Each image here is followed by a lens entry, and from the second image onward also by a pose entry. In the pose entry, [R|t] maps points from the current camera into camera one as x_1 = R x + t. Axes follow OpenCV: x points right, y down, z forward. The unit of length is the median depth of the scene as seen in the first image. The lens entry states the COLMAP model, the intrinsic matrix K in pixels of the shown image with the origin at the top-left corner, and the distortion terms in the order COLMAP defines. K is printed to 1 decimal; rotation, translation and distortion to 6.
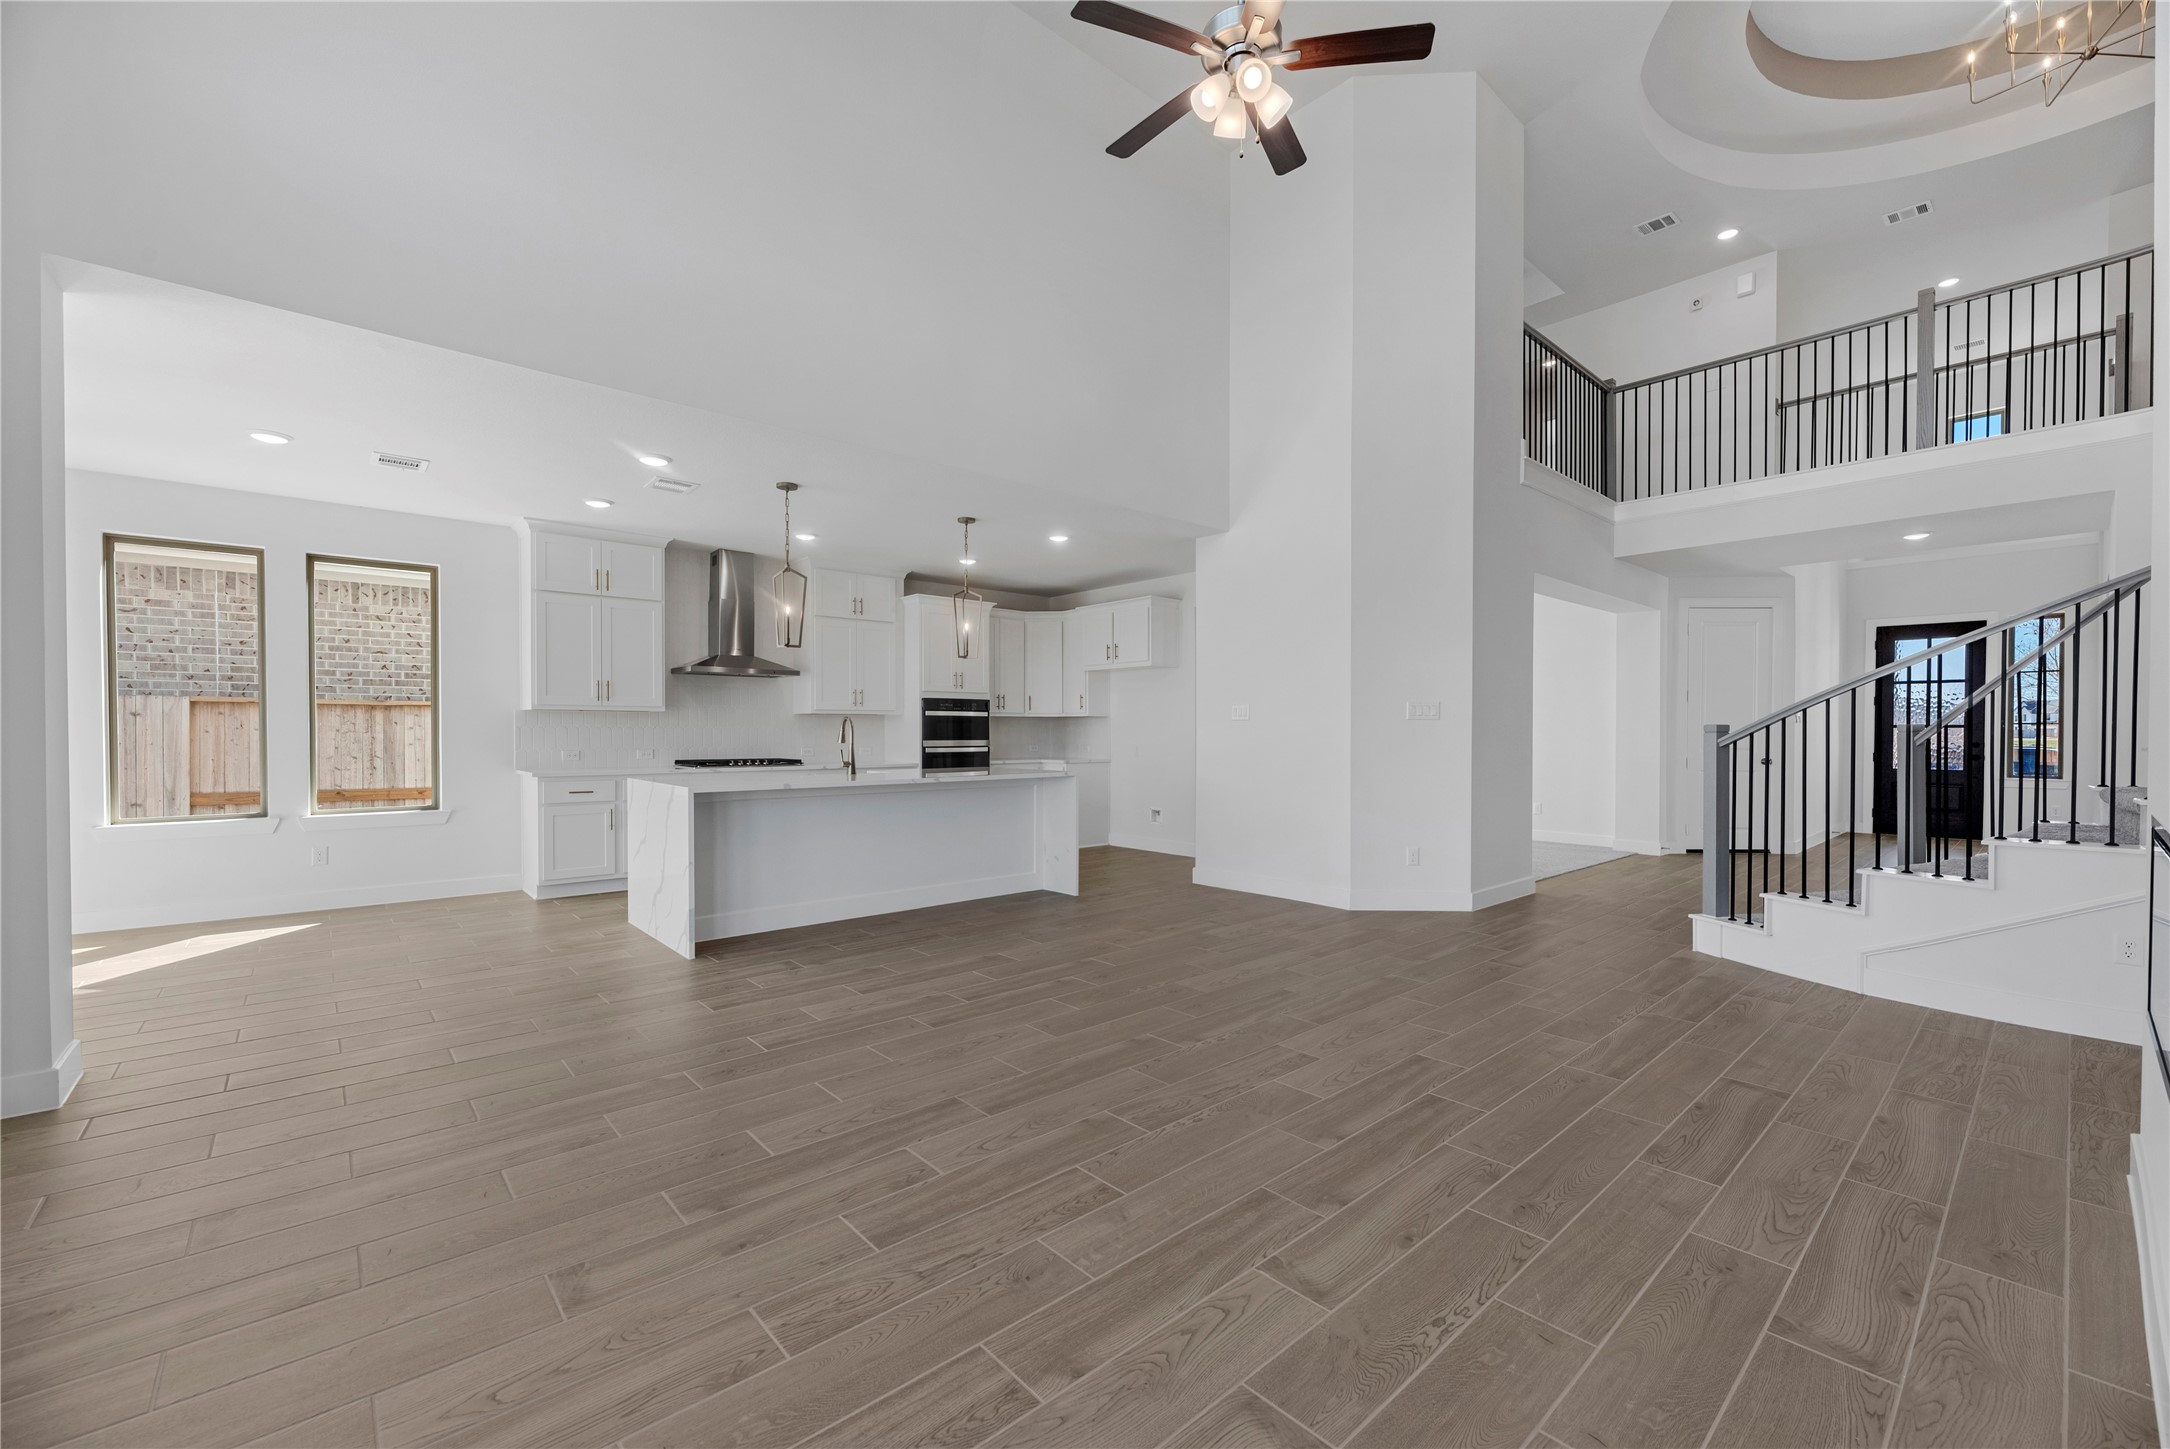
lens RADIAL K [[884.9, 0, 1087.4], [0, 884.9, 739.8], [0, 0, 1]] dist [-0.002111, 0.000444]
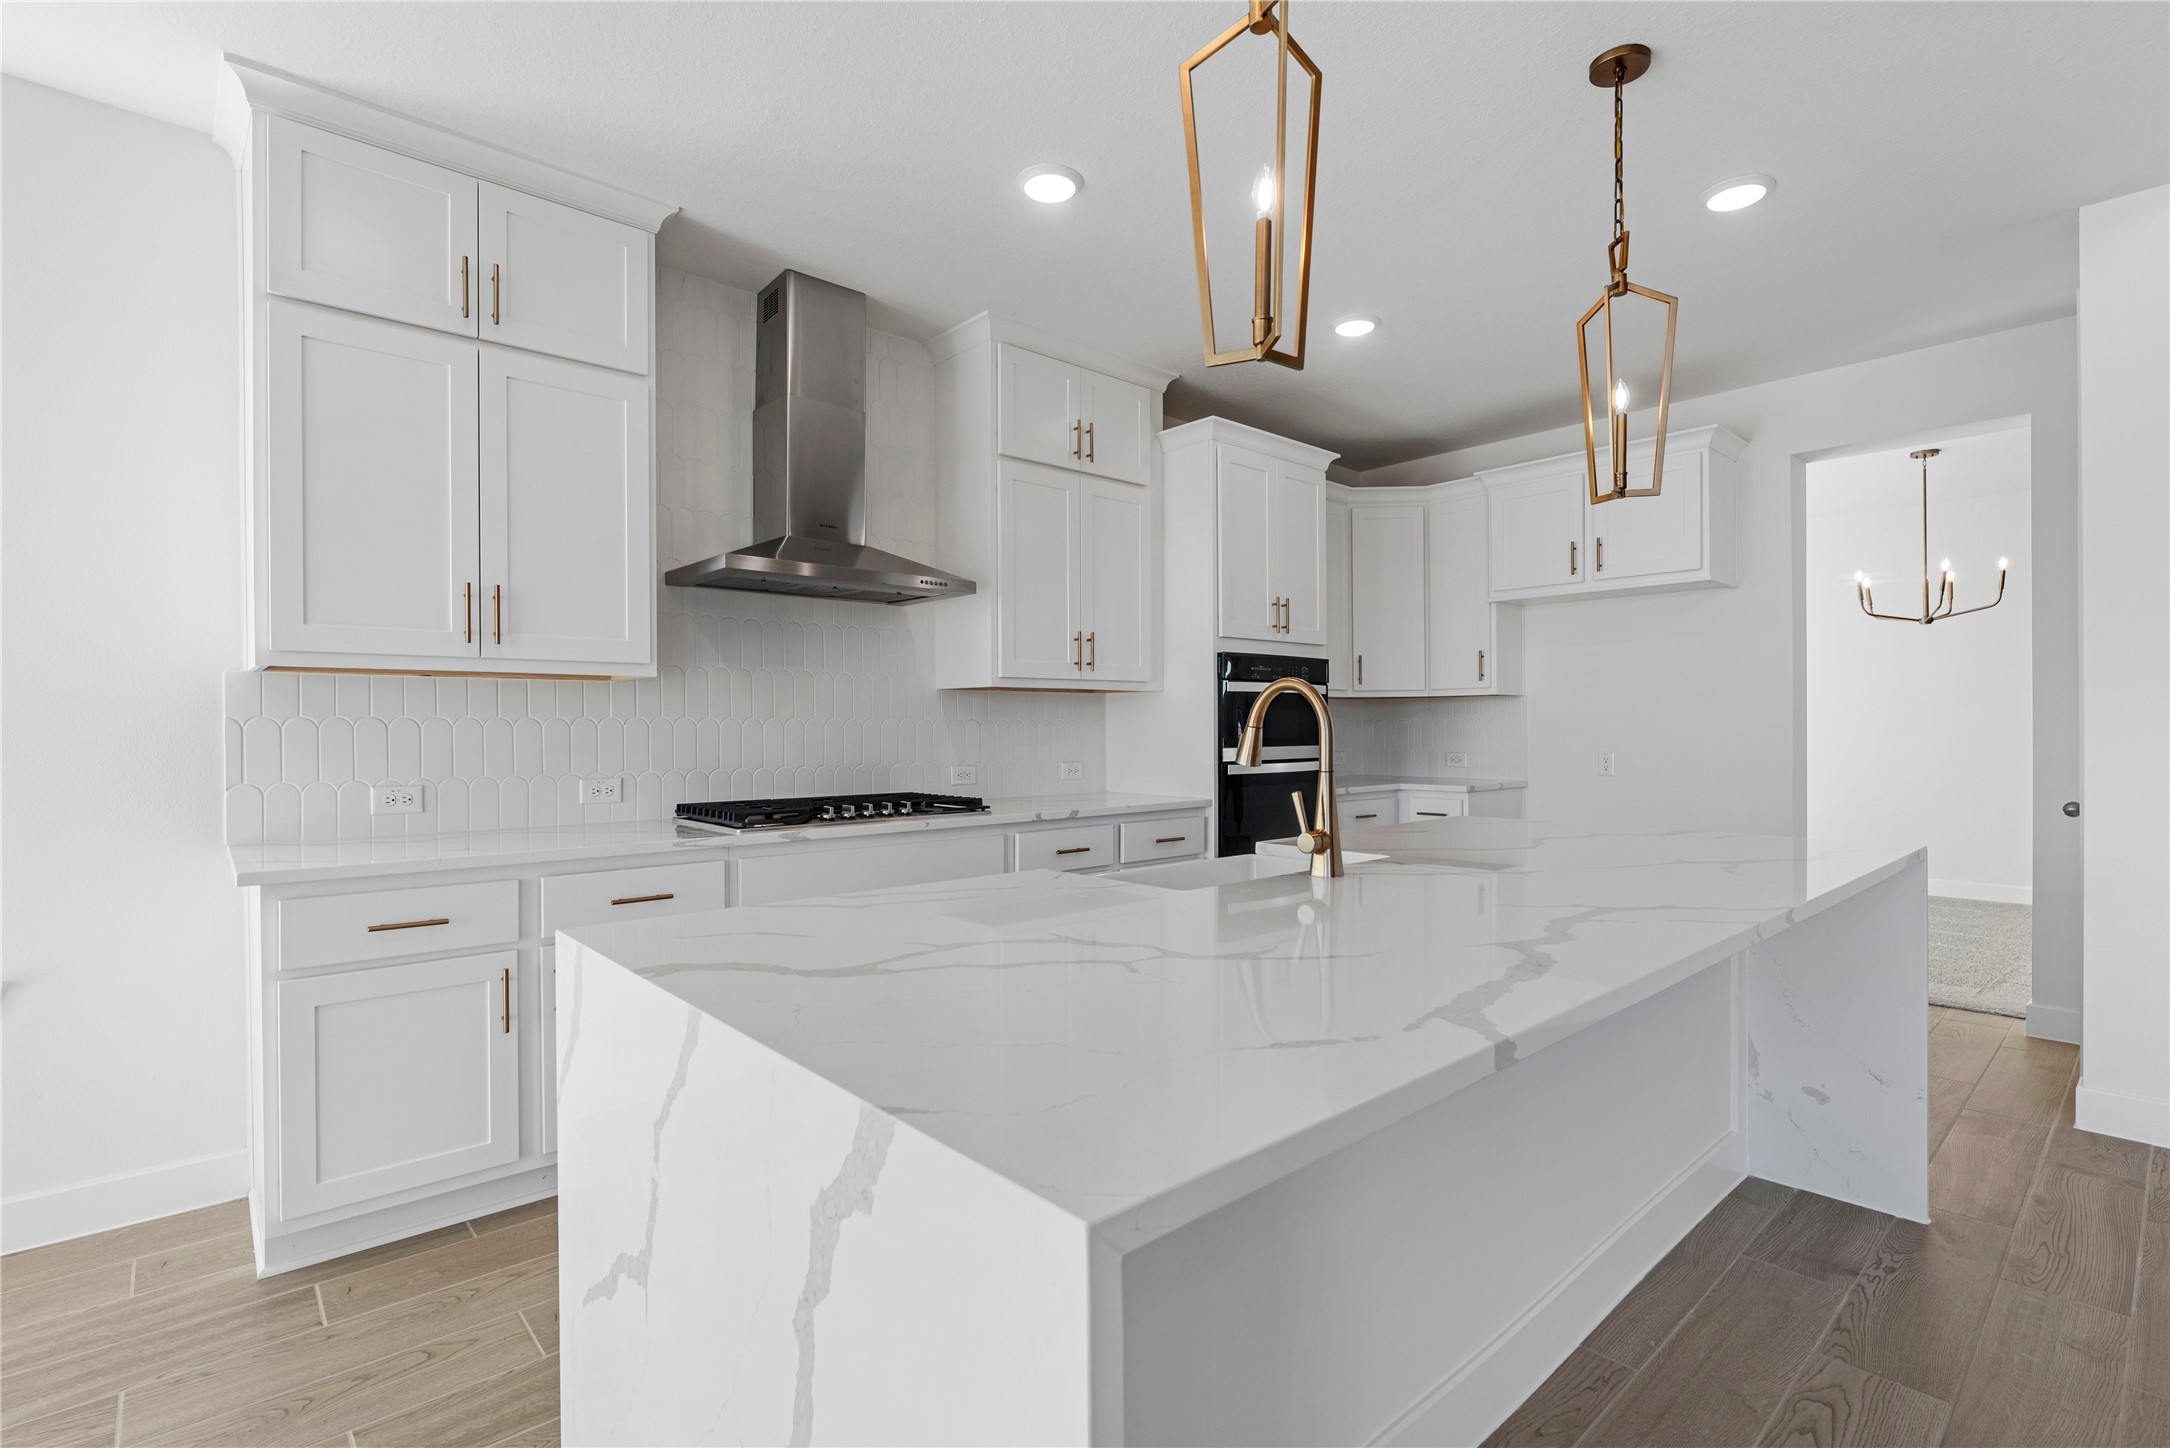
lens RADIAL K [[1002.7, 0, 1087.0], [0, 1002.7, 726.5], [0, 0, 1]] dist [-0.002215, -0.000679]
pose [[0.999901, -0.007296, 0.011996, -0.259645], [0.007413, 0.999925, -0.009725, -0.005306], [-0.011925, 0.009813, 0.999881, 0.496308]]
